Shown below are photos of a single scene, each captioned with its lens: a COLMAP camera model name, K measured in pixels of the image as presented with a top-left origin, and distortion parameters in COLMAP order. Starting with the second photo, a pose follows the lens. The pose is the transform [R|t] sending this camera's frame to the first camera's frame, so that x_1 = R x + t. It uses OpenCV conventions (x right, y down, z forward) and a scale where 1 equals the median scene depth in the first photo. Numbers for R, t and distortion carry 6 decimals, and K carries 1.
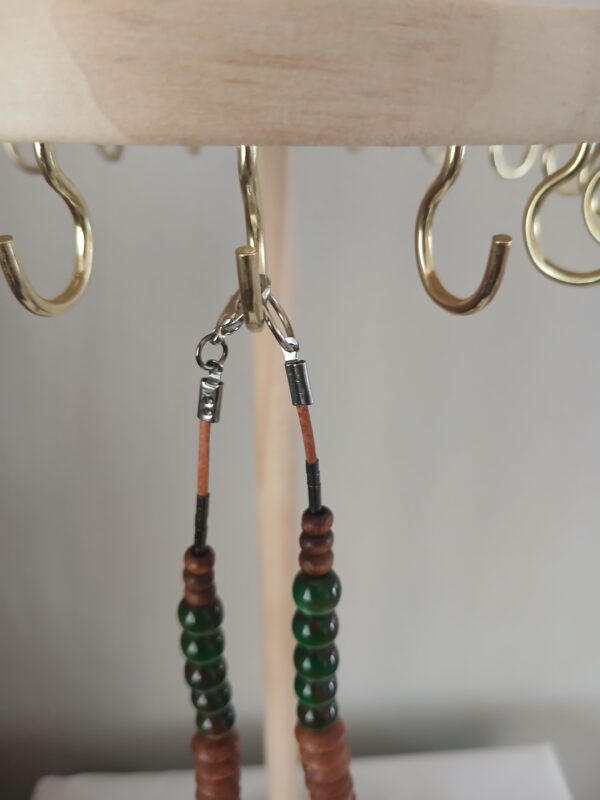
lens RADIAL K [[626.5, 0, 300.0], [0, 626.5, 400.0], [0, 0, 1]] dist [0.122265, -0.146617]
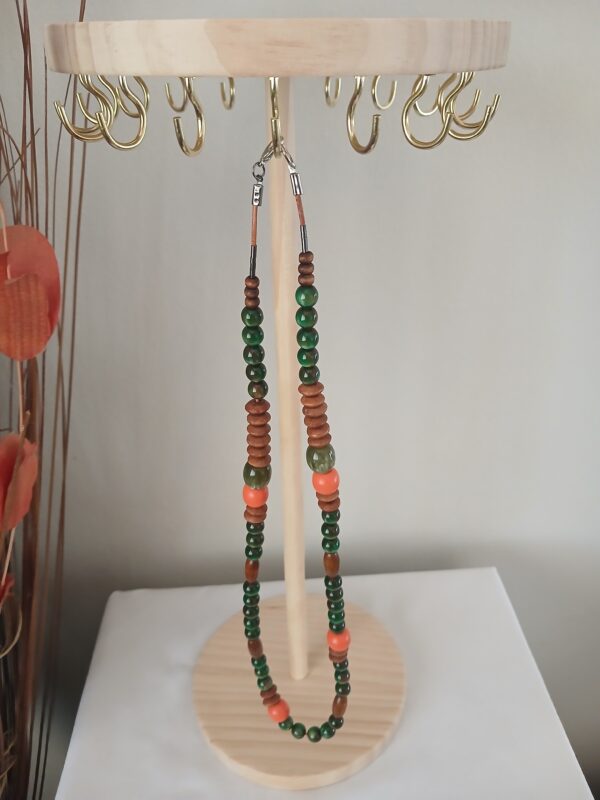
lens RADIAL K [[626.5, 0, 300.0], [0, 626.5, 400.0], [0, 0, 1]] dist [0.122265, -0.146617]
pose [[0.999765, -0.021672, 0.000535, -0.006118], [0.021634, 0.998994, 0.039279, 0.650363], [-0.001386, -0.039259, 0.999228, -1.321439]]
